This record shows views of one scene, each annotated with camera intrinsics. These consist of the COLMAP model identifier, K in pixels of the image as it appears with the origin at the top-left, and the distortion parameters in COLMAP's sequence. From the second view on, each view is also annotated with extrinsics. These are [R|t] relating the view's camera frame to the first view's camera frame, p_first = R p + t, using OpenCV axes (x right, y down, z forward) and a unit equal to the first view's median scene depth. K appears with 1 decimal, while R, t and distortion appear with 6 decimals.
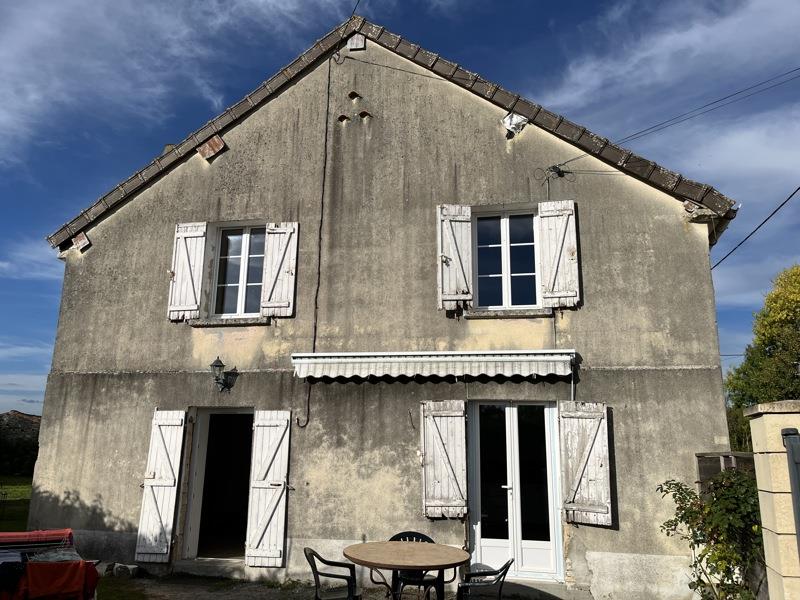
lens RADIAL K [[606.9, 0, 399.7], [0, 606.9, 298.3], [0, 0, 1]] dist [0.043676, -0.019381]
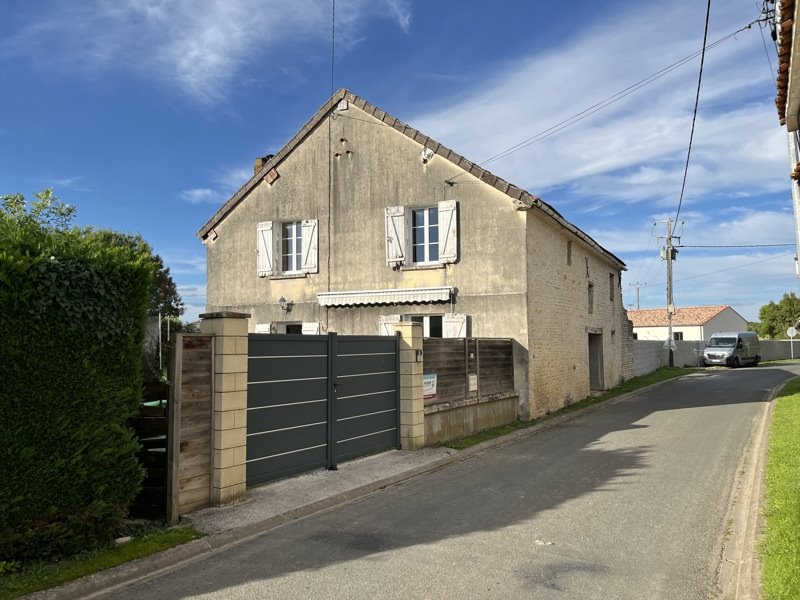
lens RADIAL K [[606.9, 0, 399.3], [0, 606.9, 302.2], [0, 0, 1]] dist [0.043676, -0.019381]
pose [[0.970128, -0.041135, -0.239080, 0.507852], [0.081831, 0.983247, 0.162880, -0.163572], [0.228374, -0.177579, 0.957241, -0.736304]]
